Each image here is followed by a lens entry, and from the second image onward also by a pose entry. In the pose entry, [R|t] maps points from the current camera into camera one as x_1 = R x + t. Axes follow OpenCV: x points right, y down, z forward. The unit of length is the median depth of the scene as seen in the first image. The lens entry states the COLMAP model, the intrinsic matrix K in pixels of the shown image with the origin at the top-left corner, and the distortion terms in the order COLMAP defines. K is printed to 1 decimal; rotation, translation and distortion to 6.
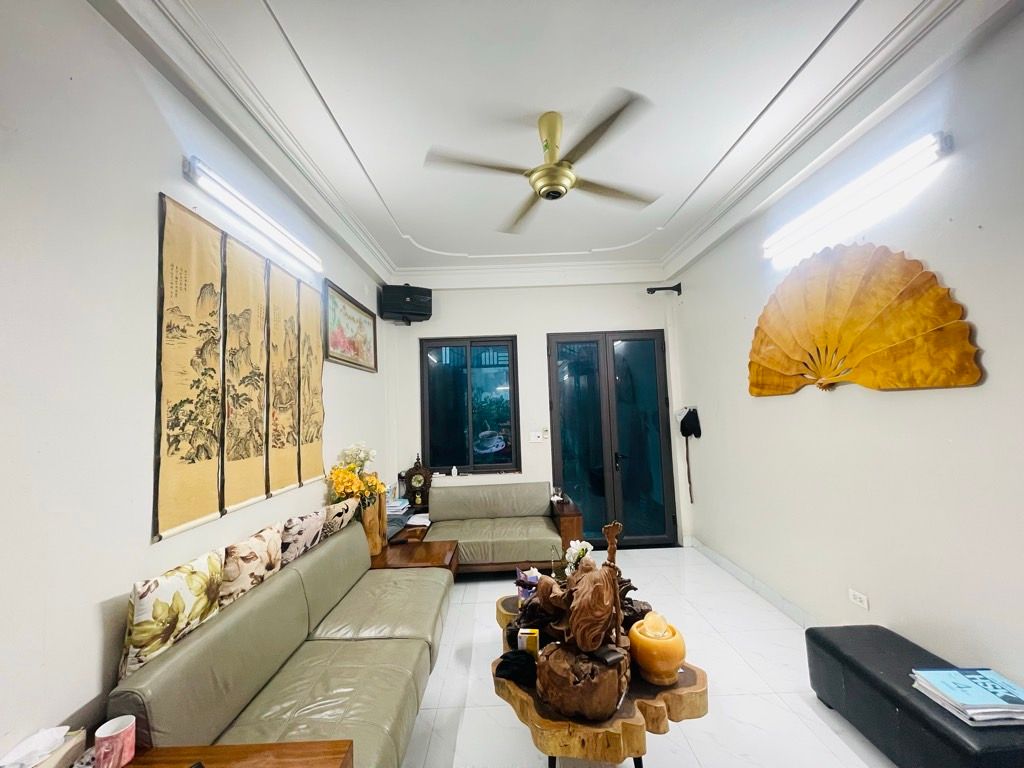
lens RADIAL K [[410.6, 0, 511.5], [0, 410.6, 382.3], [0, 0, 1]] dist [-0.002953, -0.001358]
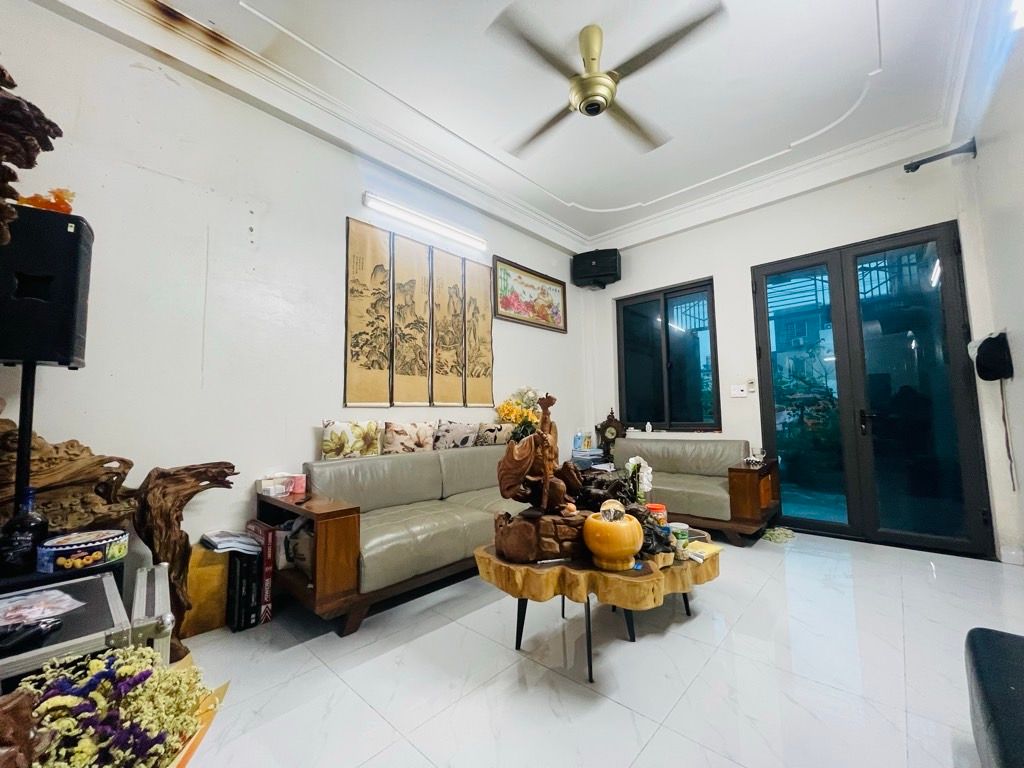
lens RADIAL K [[410.6, 0, 513.8], [0, 410.6, 384.3], [0, 0, 1]] dist [-0.002953, -0.001358]
pose [[0.727808, -0.031867, -0.685040, 0.640292], [0.038604, 0.999240, -0.005469, 0.224204], [0.684693, -0.022465, 0.728485, 0.126696]]
